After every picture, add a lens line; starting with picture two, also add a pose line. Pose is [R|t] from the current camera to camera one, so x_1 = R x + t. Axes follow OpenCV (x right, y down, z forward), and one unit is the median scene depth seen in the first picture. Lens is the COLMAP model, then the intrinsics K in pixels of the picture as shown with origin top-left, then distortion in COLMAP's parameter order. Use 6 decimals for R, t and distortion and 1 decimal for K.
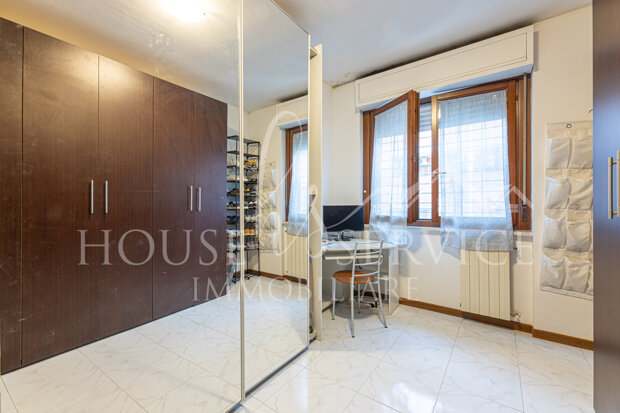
lens RADIAL K [[252.0, 0, 307.8], [0, 252.0, 205.2], [0, 0, 1]] dist [0.001828, -0.000198]
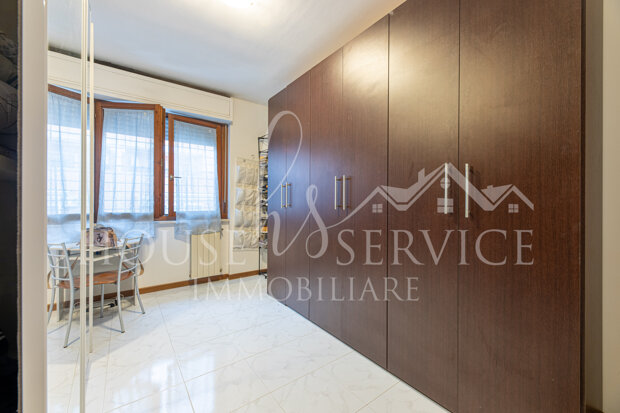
lens RADIAL K [[252.0, 0, 307.8], [0, 252.0, 205.2], [0, 0, 1]] dist [0.001828, -0.000198]
pose [[0.292701, -0.006240, 0.956184, -0.539996], [-0.007238, 0.999936, 0.008741, -0.003366], [-0.956177, -0.009479, 0.292637, -0.003072]]
